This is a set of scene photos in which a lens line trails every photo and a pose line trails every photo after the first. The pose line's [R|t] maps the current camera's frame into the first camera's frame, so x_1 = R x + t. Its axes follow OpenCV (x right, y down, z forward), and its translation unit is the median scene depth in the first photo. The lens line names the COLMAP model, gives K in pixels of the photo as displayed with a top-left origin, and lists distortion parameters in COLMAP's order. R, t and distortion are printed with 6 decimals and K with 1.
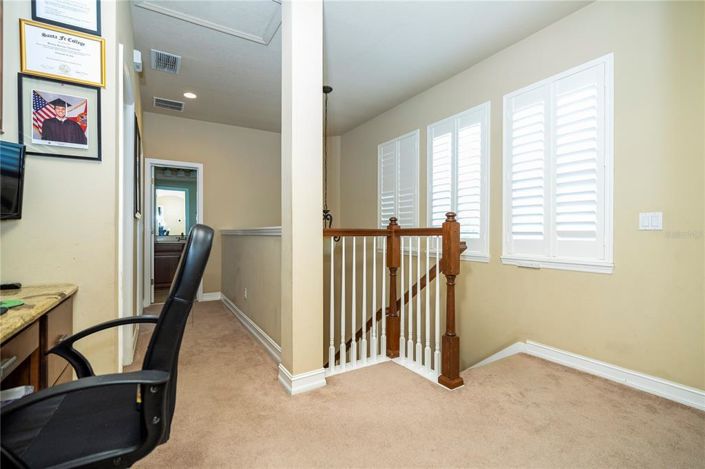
lens RADIAL K [[323.9, 0, 357.5], [0, 323.9, 232.5], [0, 0, 1]] dist [-0.011268, -0.000041]
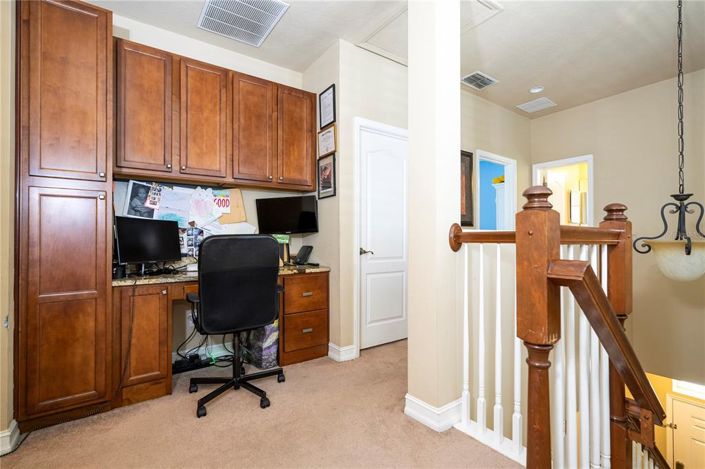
lens RADIAL K [[320.5, 0, 356.6], [0, 320.5, 232.8], [0, 0, 1]] dist [-0.000668, 0.000302]
pose [[0.061721, -0.017634, -0.997938, 0.911476], [0.002942, 0.999843, -0.017486, 0.000822], [0.998089, -0.001856, 0.061763, 1.045140]]
